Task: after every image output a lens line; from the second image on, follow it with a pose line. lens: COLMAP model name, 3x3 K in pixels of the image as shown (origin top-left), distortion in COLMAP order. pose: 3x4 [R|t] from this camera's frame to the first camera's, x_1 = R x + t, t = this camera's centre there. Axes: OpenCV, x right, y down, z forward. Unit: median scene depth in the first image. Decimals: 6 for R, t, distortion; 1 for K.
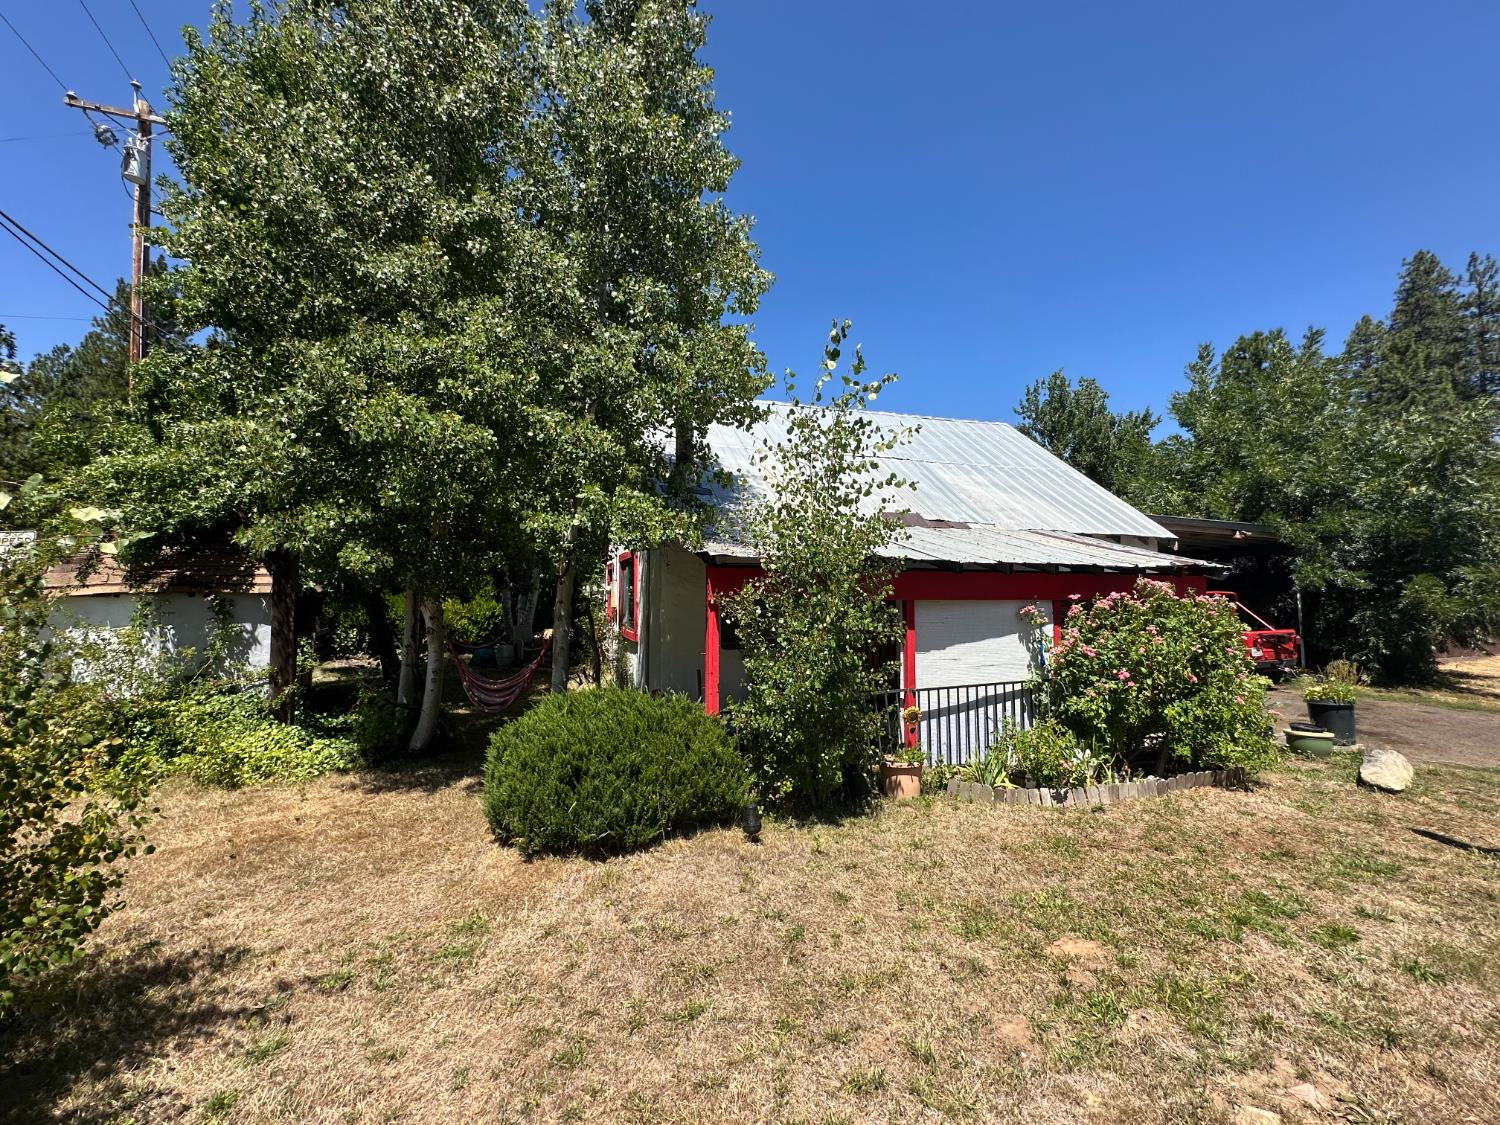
lens RADIAL K [[610.6, 0, 750.0], [0, 610.6, 562.5], [0, 0, 1]] dist [-0.017543, -0.000201]
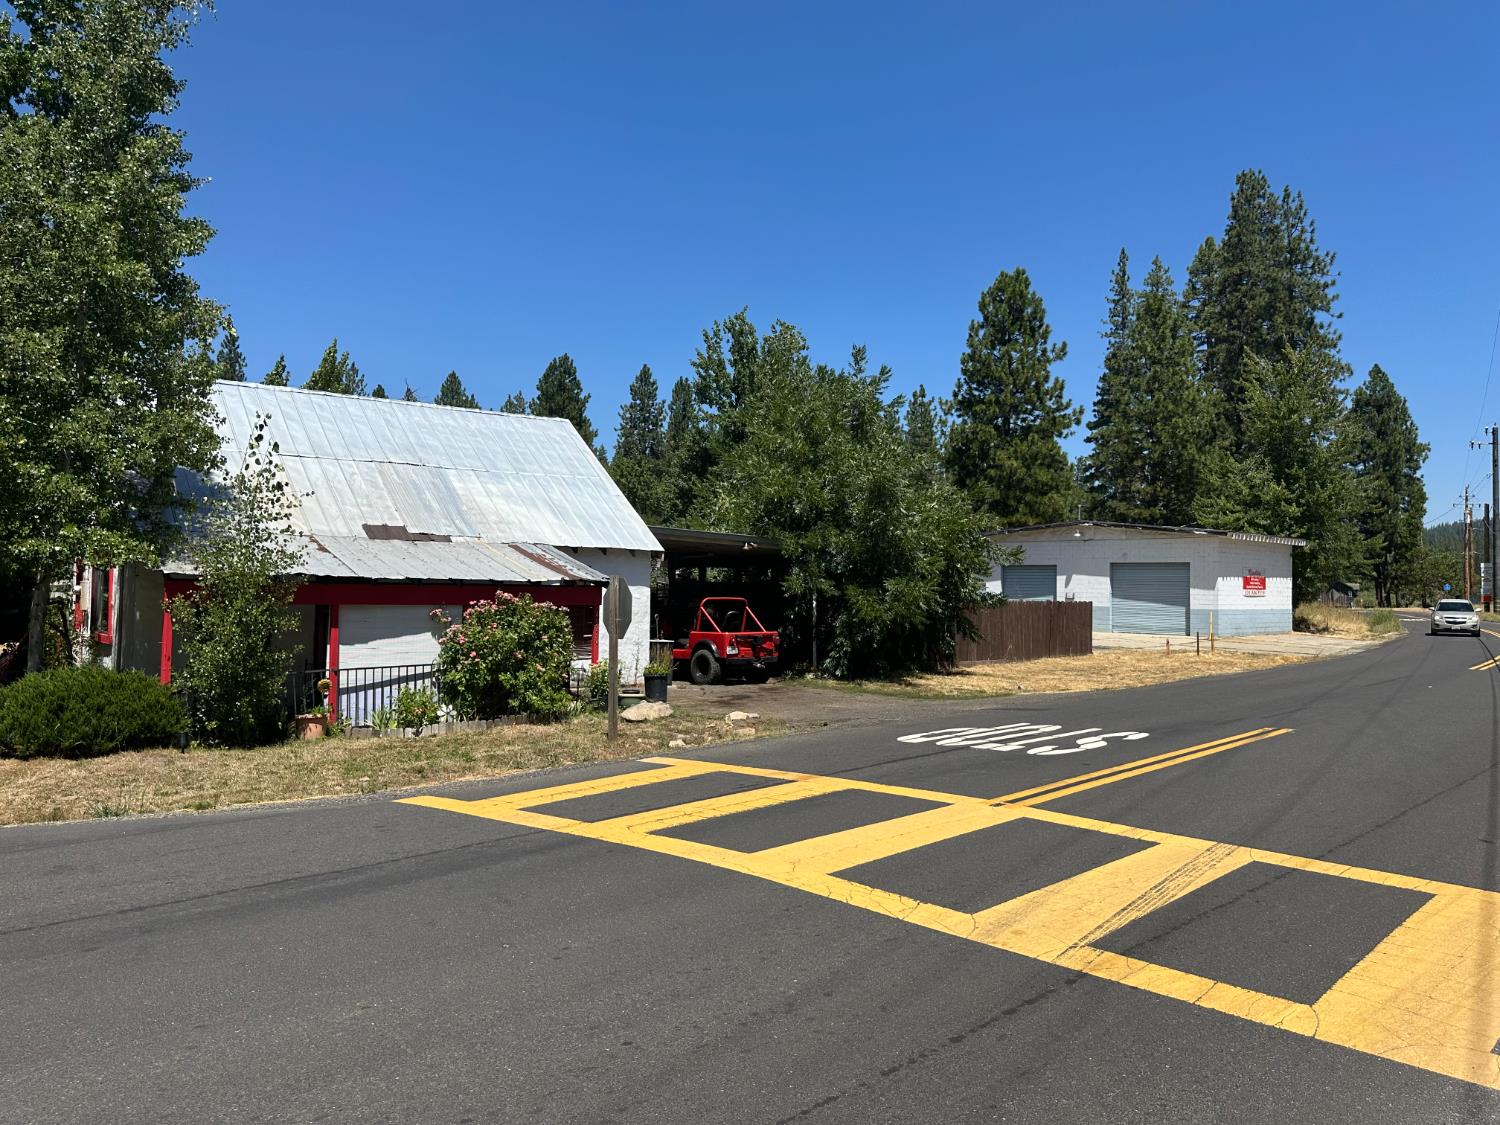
lens RADIAL K [[1070.9, 0, 744.4], [0, 1070.9, 545.7], [0, 0, 1]] dist [0.044441, -0.063803]
pose [[0.945044, 0.020338, 0.326311, 0.389102], [-0.022234, 0.999751, 0.002083, -0.109913], [-0.326187, -0.009223, 0.945260, -1.820895]]
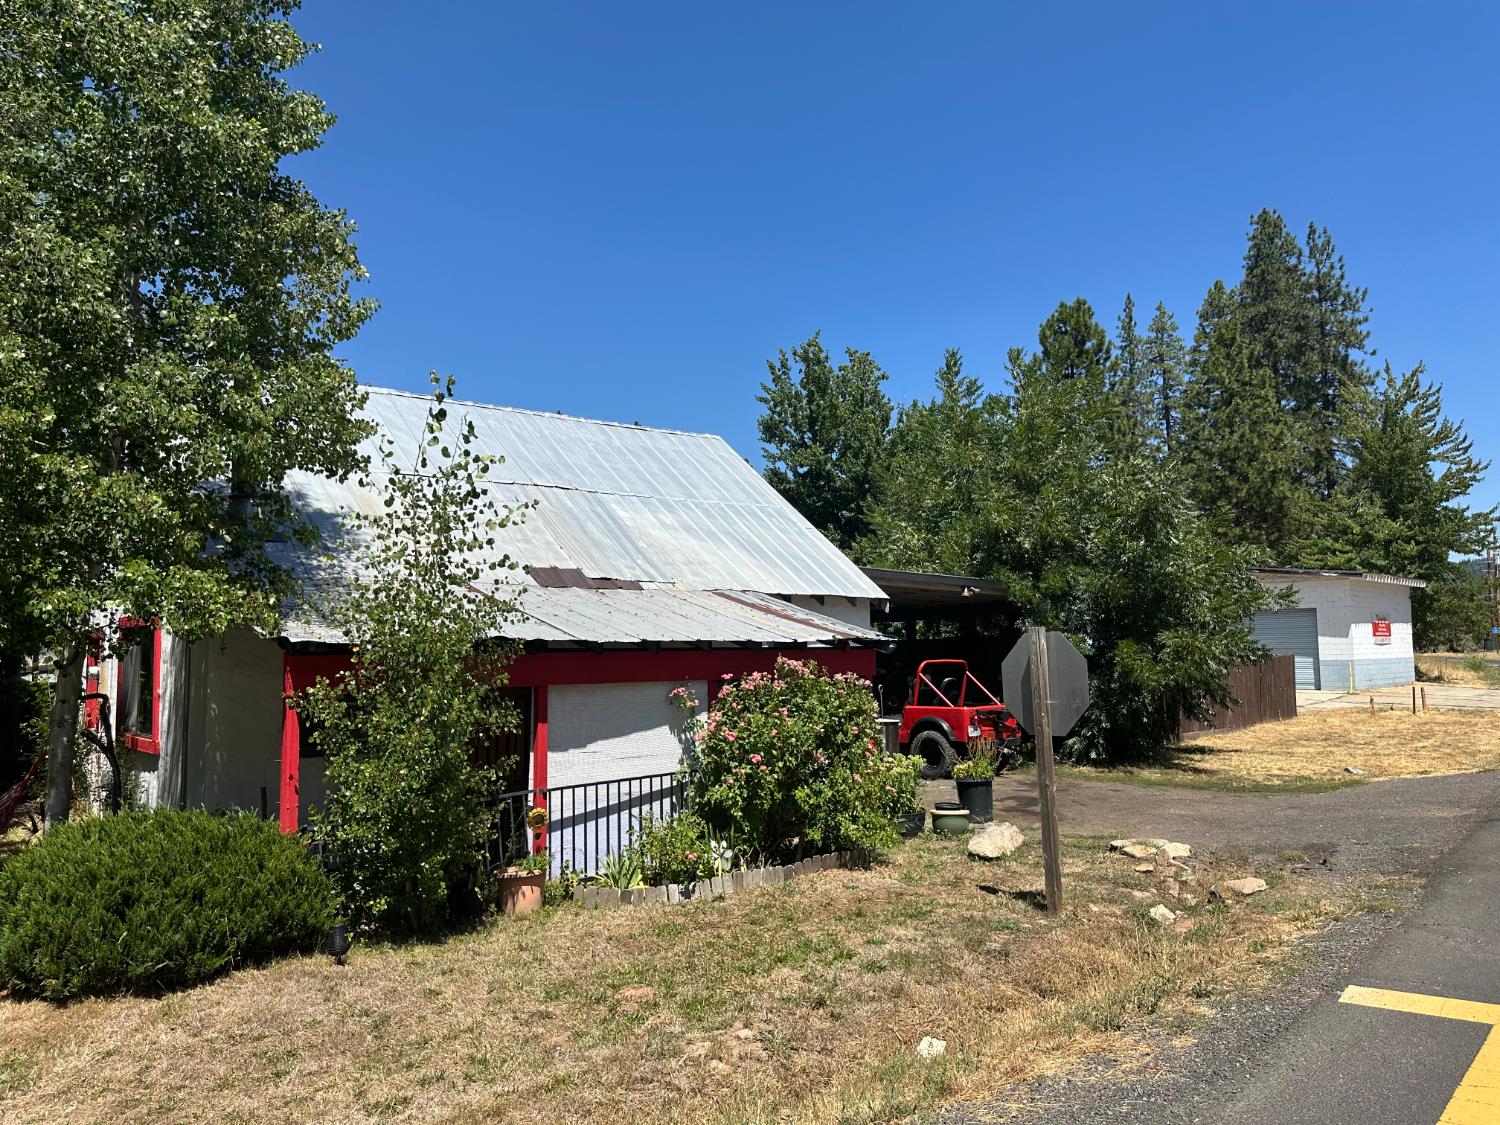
lens RADIAL K [[1067.2, 0, 745.4], [0, 1067.2, 555.9], [0, 0, 1]] dist [0.049671, -0.067085]
pose [[0.936334, 0.014477, 0.350811, 0.000145], [0.001931, 0.998922, -0.046375, -0.059443], [-0.351104, 0.044099, 0.935297, -0.607039]]
